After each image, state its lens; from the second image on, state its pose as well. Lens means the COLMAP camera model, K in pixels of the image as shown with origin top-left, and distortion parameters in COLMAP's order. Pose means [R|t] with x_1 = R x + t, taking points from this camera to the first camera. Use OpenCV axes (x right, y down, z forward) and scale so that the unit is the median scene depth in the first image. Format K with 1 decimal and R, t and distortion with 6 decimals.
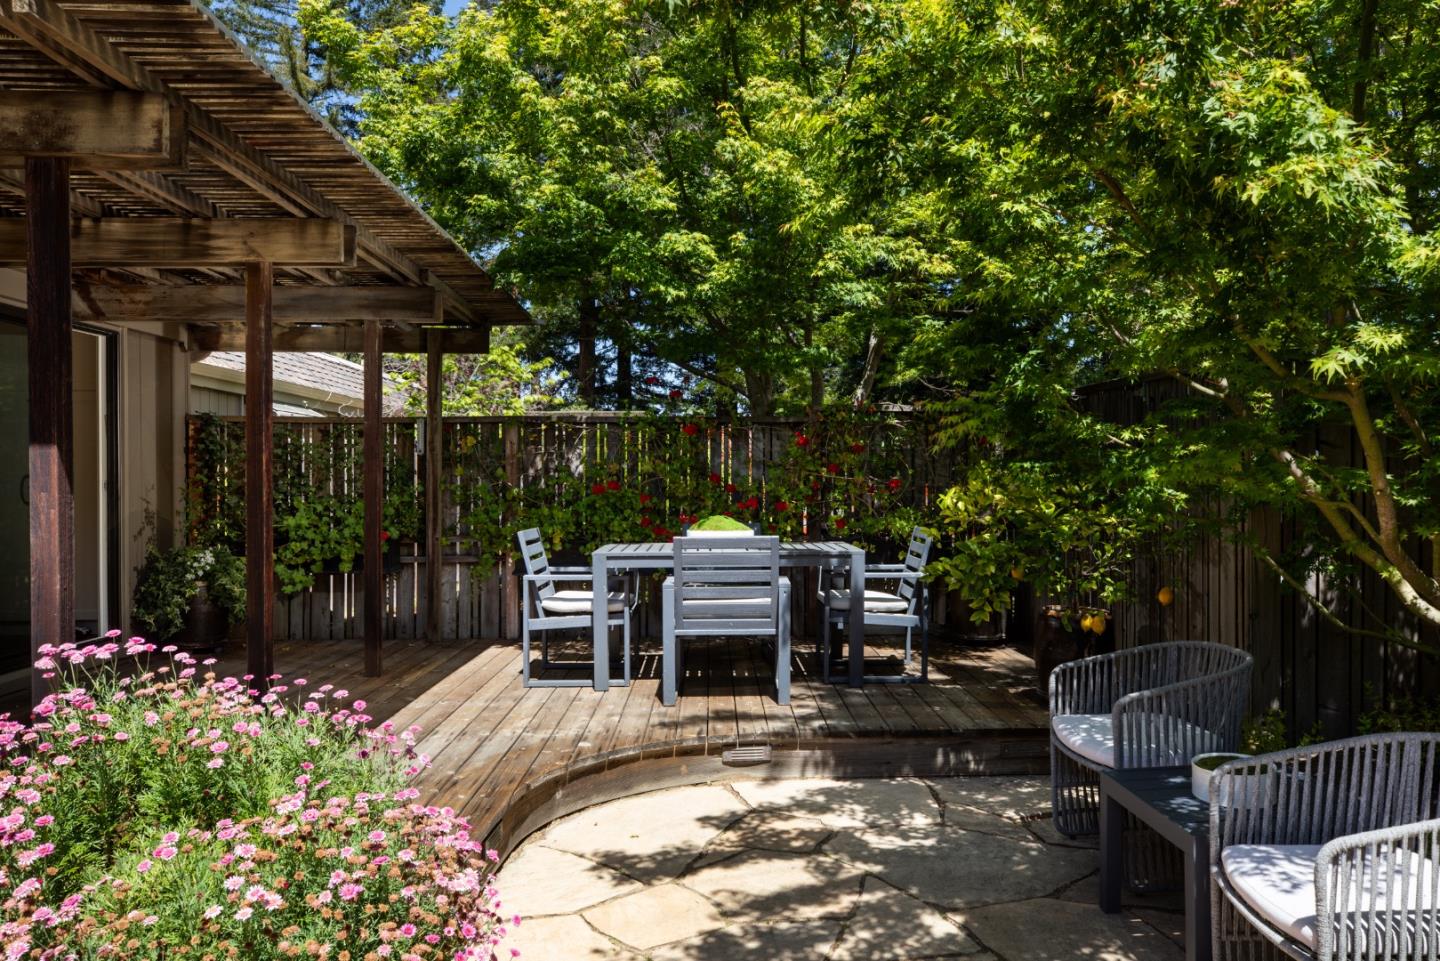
lens RADIAL K [[1090.5, 0, 722.5], [0, 1090.5, 493.0], [0, 0, 1]] dist [-0.043201, 0.009225]
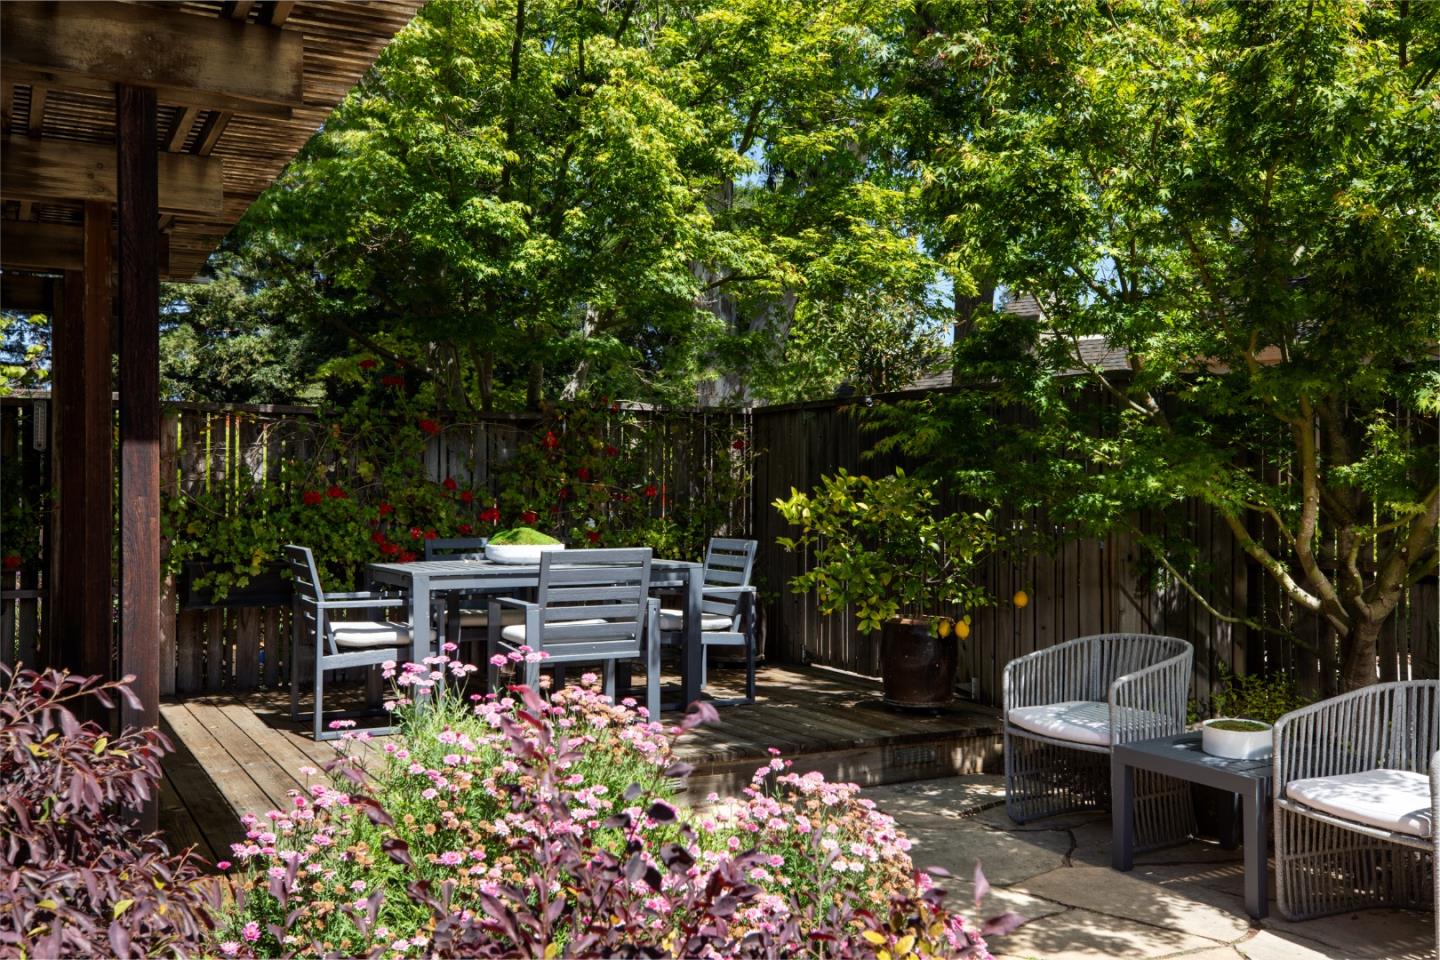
lens RADIAL K [[1413.7, 0, 719.3], [0, 1413.7, 474.8], [0, 0, 1]] dist [0.013048, 0.000000]
pose [[0.895846, 0.007636, 0.444299, -0.383002], [0.001594, 0.999791, -0.020398, 0.001898], [-0.444362, 0.018982, 0.895646, -0.082234]]
